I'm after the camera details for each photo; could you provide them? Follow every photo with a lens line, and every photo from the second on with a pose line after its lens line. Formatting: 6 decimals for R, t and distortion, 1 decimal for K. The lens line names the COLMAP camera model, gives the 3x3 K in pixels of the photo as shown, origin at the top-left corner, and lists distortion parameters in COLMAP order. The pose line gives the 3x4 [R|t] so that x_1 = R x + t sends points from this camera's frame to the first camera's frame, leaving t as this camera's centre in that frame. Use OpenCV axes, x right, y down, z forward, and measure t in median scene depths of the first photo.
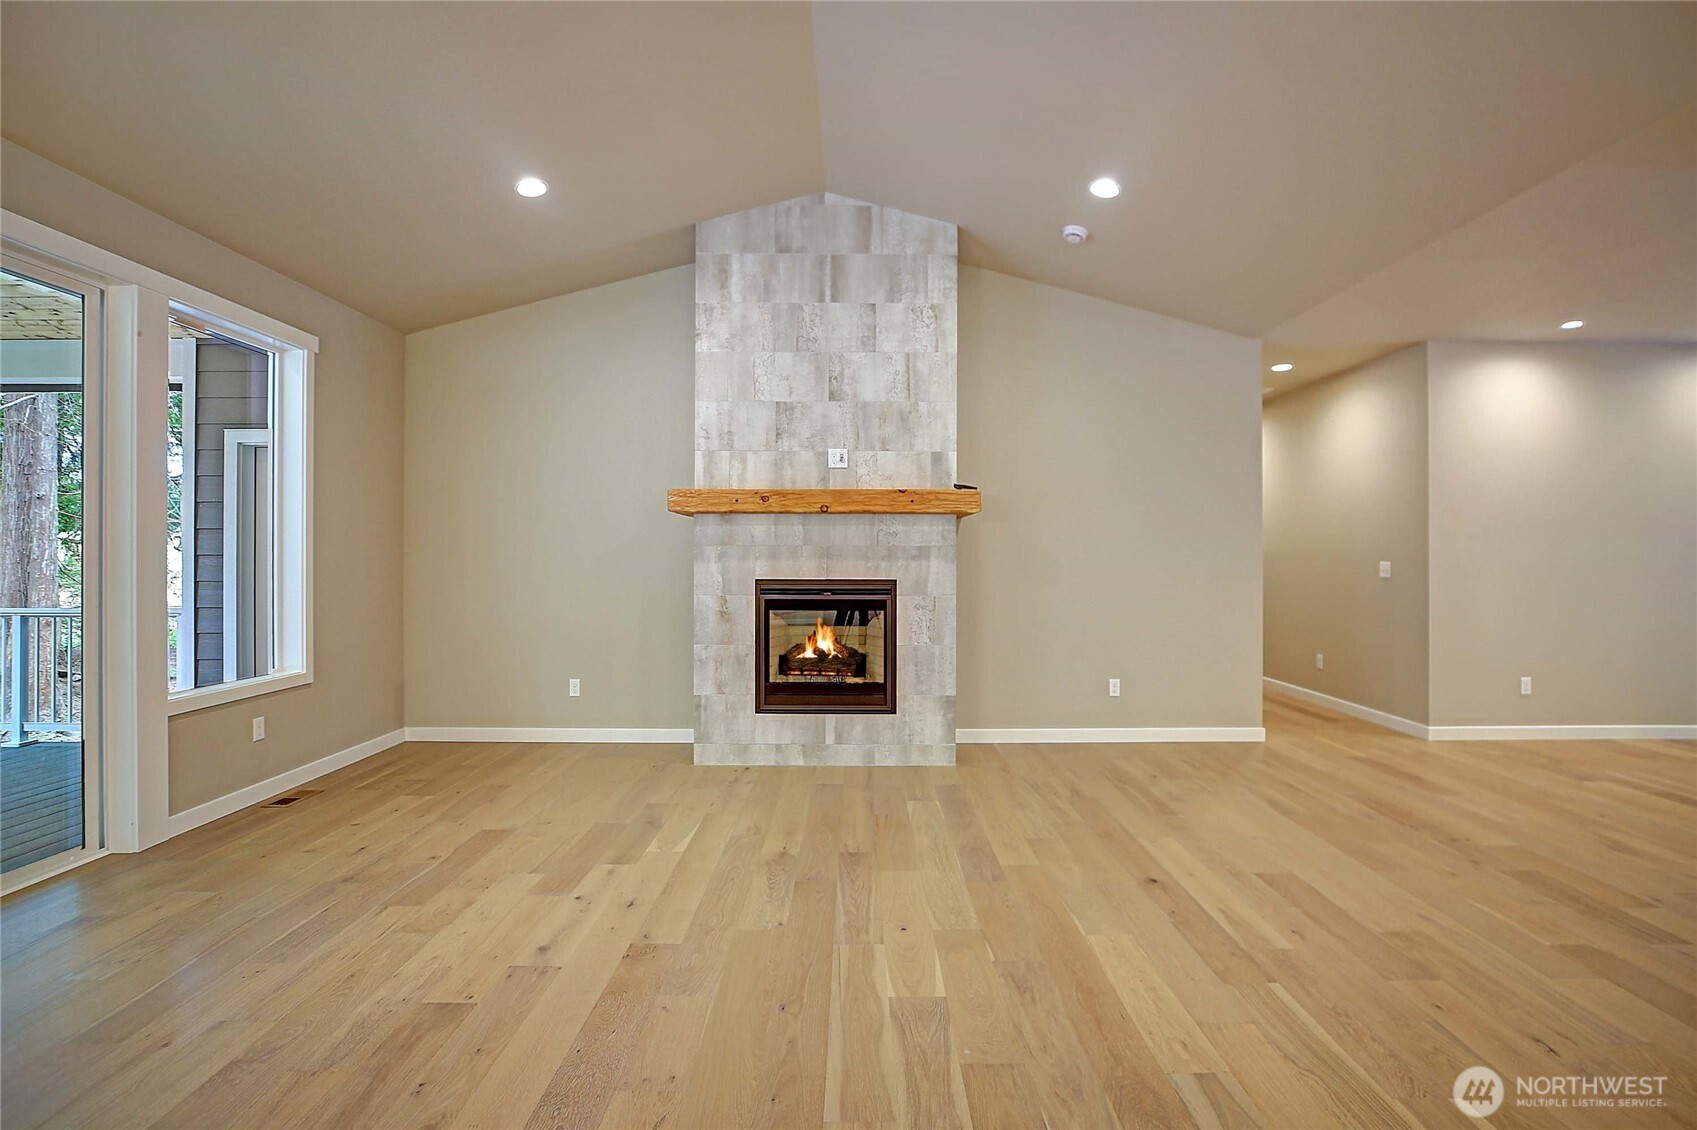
lens RADIAL K [[782.5, 0, 854.0], [0, 782.5, 553.8], [0, 0, 1]] dist [-0.028129, 0.000353]
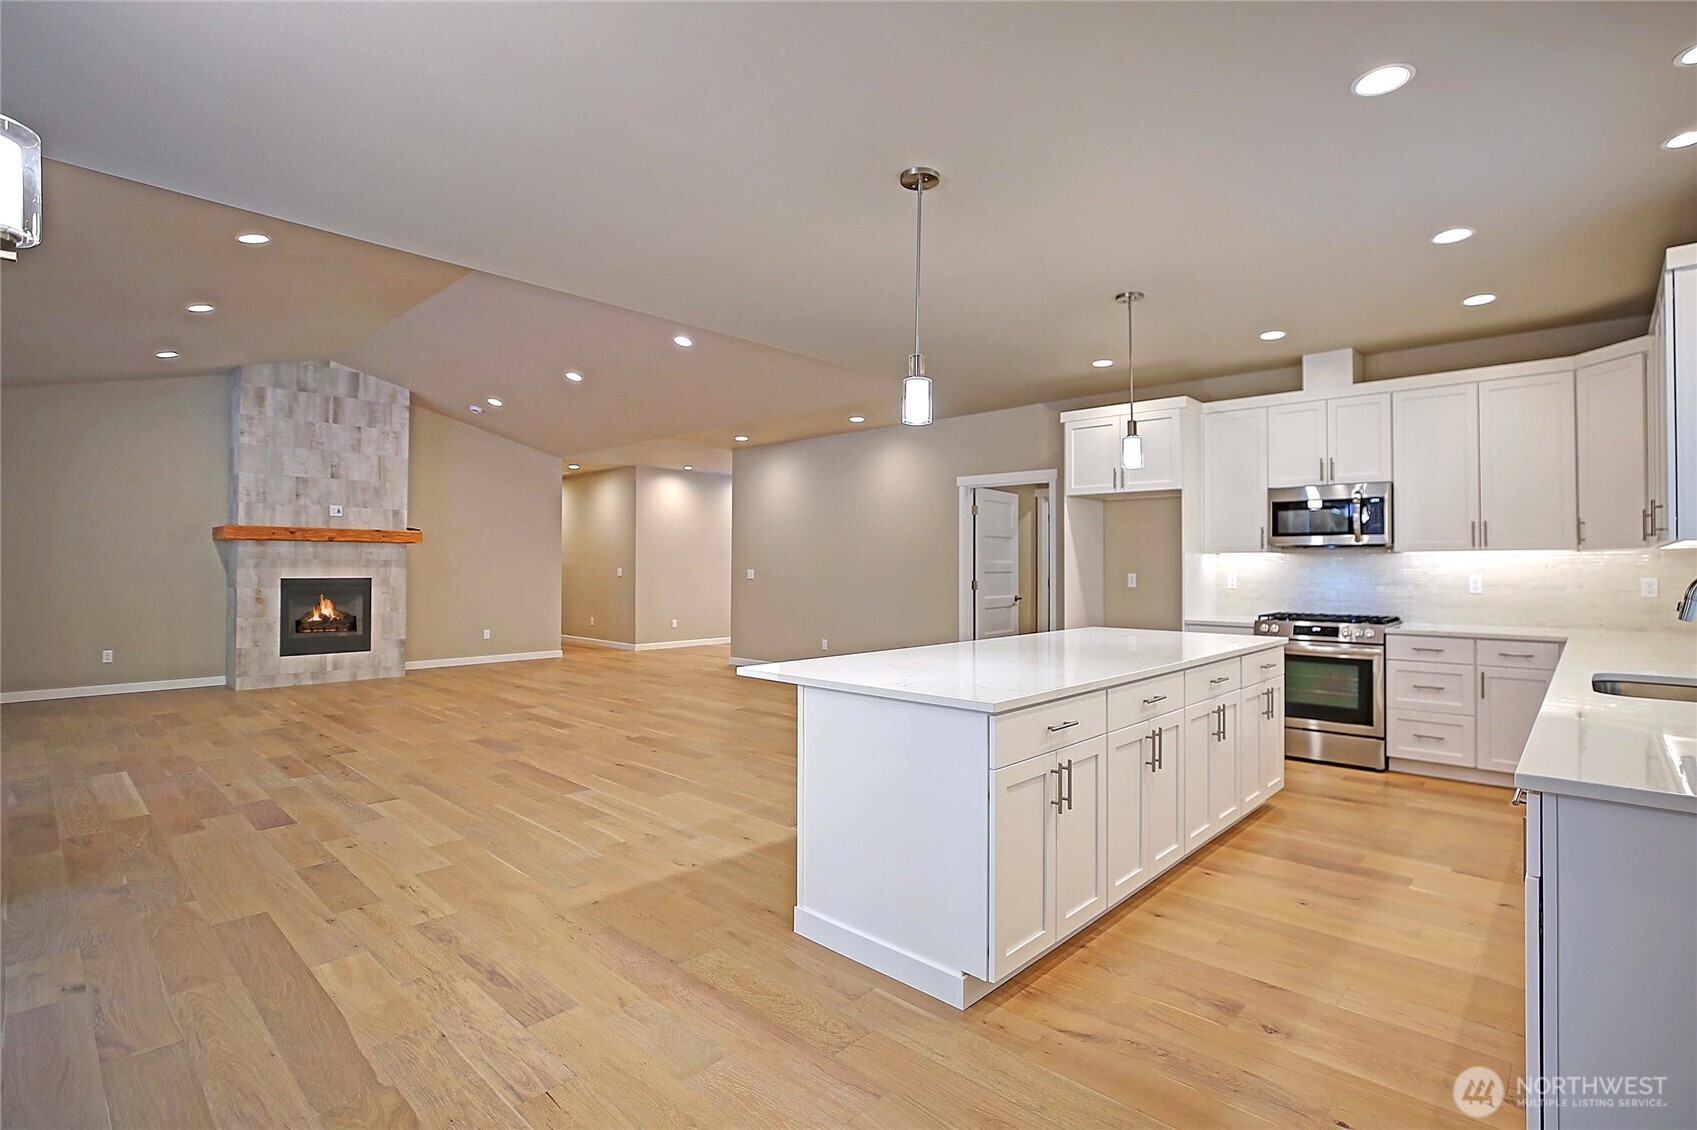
lens RADIAL K [[806.8, 0, 859.5], [0, 806.8, 552.6], [0, 0, 1]] dist [-0.019386, 0.000223]
pose [[0.682880, 0.011491, 0.730441, -0.541033], [-0.003622, 0.999917, -0.012344, -0.007589], [-0.730522, 0.005784, 0.682865, -1.133010]]
